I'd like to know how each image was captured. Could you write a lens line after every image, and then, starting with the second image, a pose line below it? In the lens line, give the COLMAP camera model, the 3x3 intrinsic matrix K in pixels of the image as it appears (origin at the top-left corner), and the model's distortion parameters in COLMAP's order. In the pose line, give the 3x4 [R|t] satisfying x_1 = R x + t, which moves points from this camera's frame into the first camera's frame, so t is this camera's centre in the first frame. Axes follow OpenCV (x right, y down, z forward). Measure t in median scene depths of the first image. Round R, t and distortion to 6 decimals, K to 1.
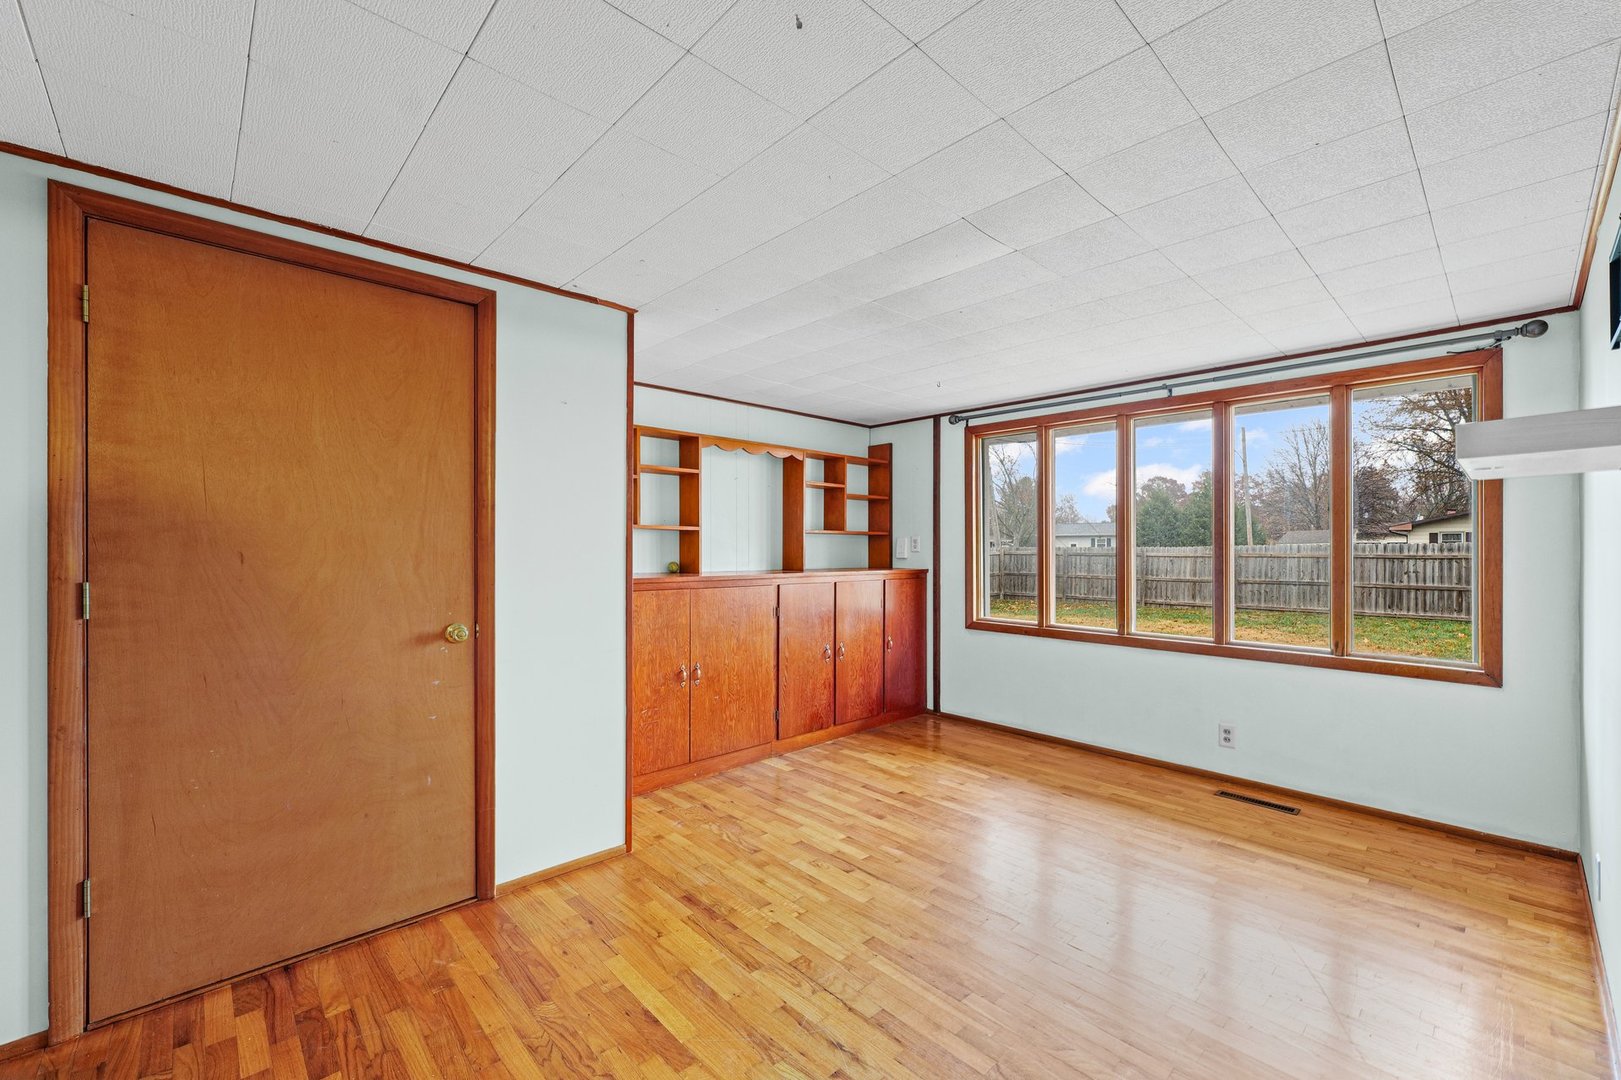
lens RADIAL K [[665.1, 0, 810.8], [0, 665.1, 545.9], [0, 0, 1]] dist [-0.003612, 0.001112]
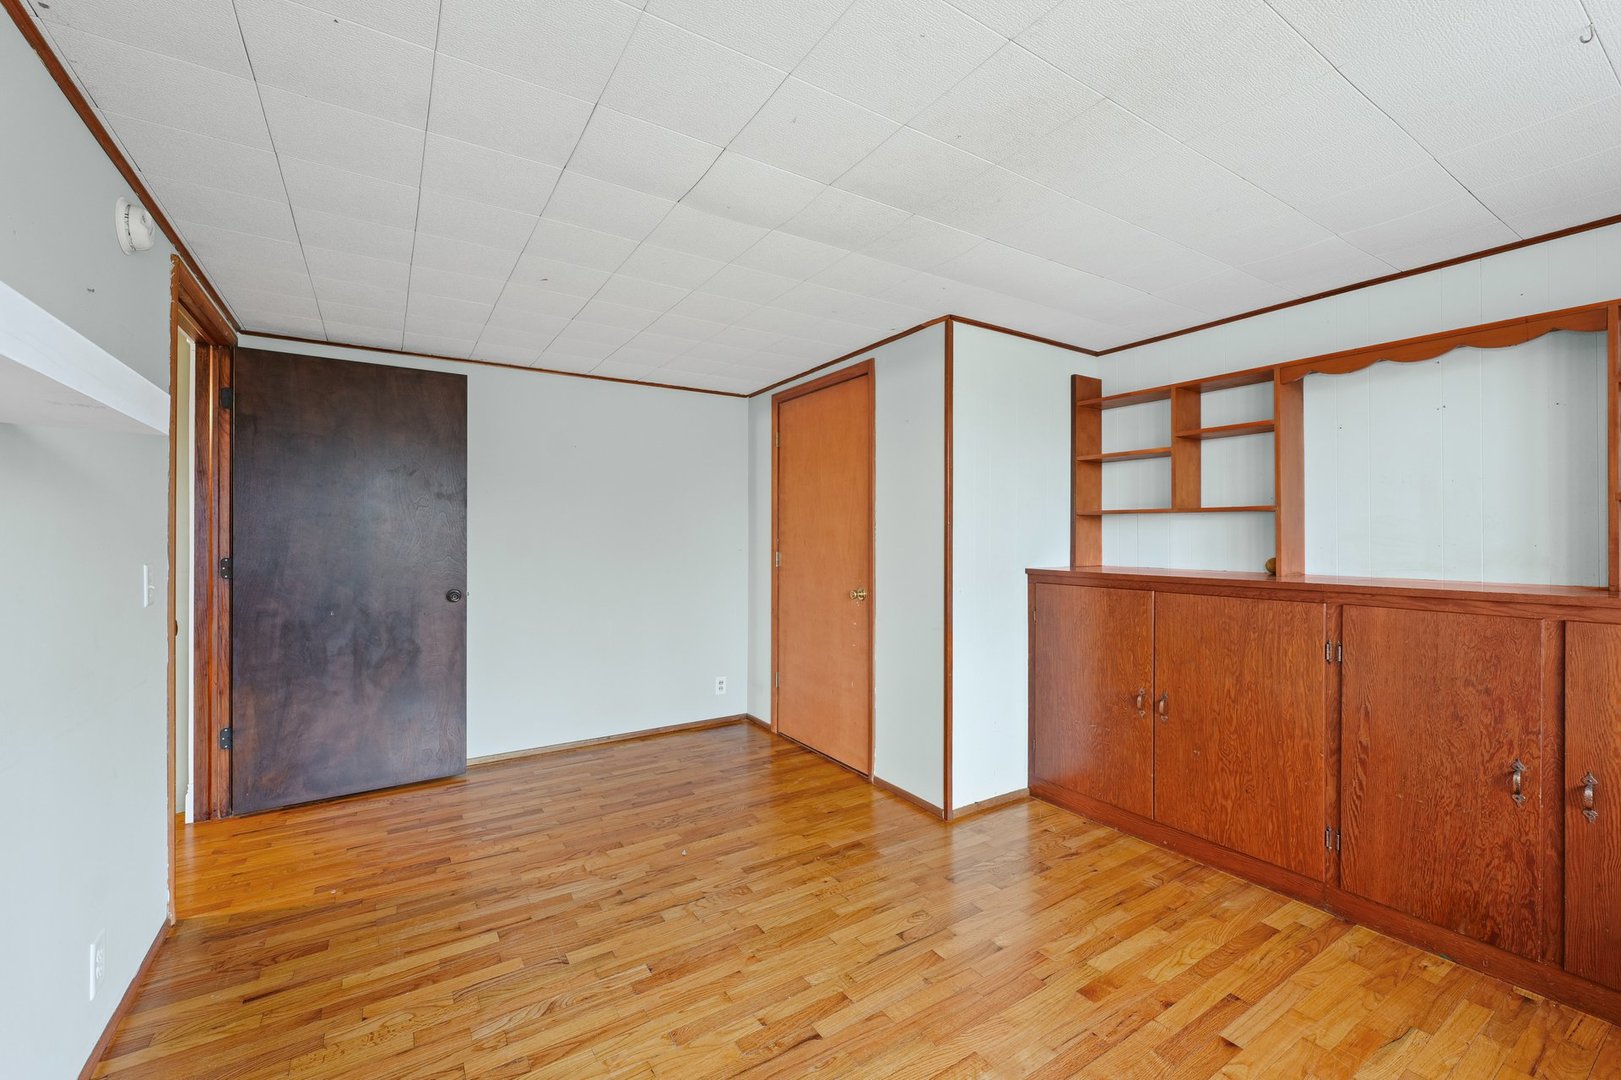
lens RADIAL K [[665.1, 0, 810.8], [0, 665.1, 537.2], [0, 0, 1]] dist [-0.003612, 0.001112]
pose [[-0.179005, -0.001682, -0.983847, 0.656699], [0.003799, 0.999990, -0.002401, 0.003178], [0.983841, -0.004168, -0.178997, 0.778434]]
